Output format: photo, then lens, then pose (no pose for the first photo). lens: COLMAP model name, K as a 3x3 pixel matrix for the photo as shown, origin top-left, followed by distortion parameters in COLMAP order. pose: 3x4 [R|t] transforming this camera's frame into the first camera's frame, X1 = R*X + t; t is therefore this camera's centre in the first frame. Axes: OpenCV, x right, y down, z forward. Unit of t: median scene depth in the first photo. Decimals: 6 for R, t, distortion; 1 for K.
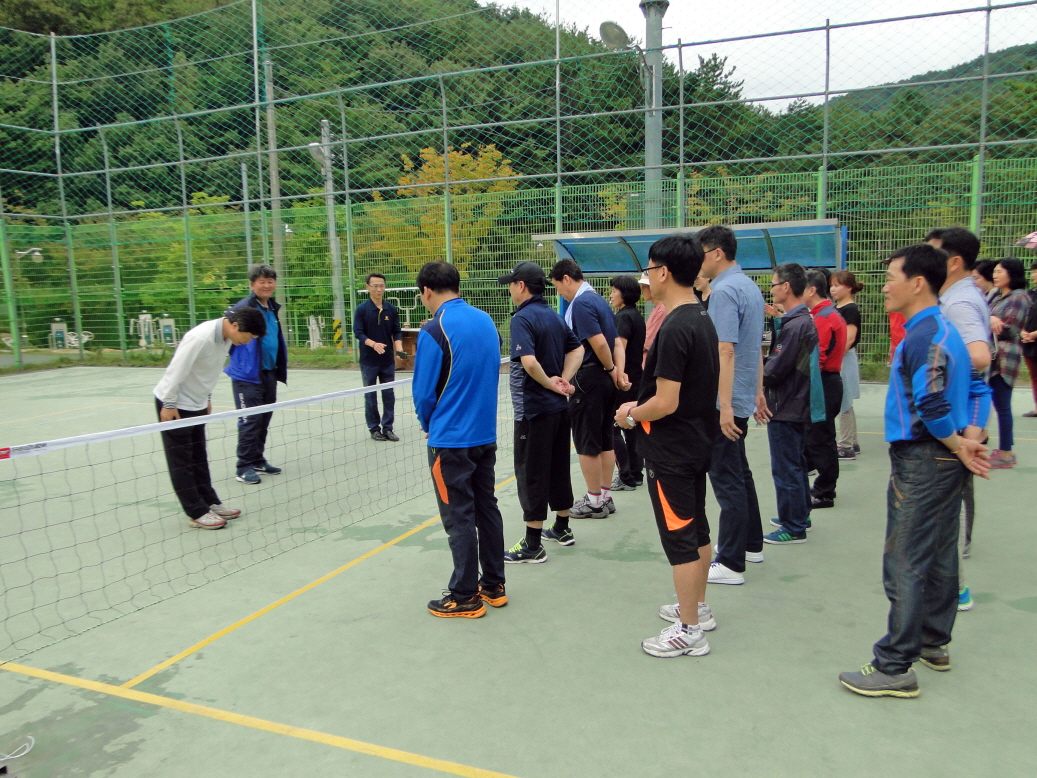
lens RADIAL K [[878.4, 0, 516.1], [0, 878.4, 383.9], [0, 0, 1]] dist [0.003786, -0.026360]
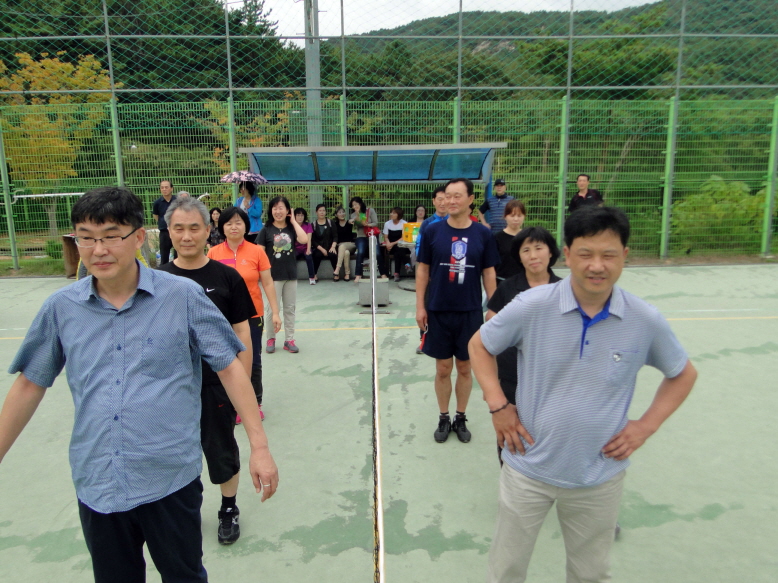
lens RADIAL K [[659.0, 0, 389.0], [0, 659.0, 286.6], [0, 0, 1]] dist [0.003786, -0.026360]
pose [[0.898226, -0.064807, 0.434730, -0.076982], [0.041977, 0.997198, 0.061924, -0.020069], [-0.437525, -0.037373, 0.898429, 0.091804]]
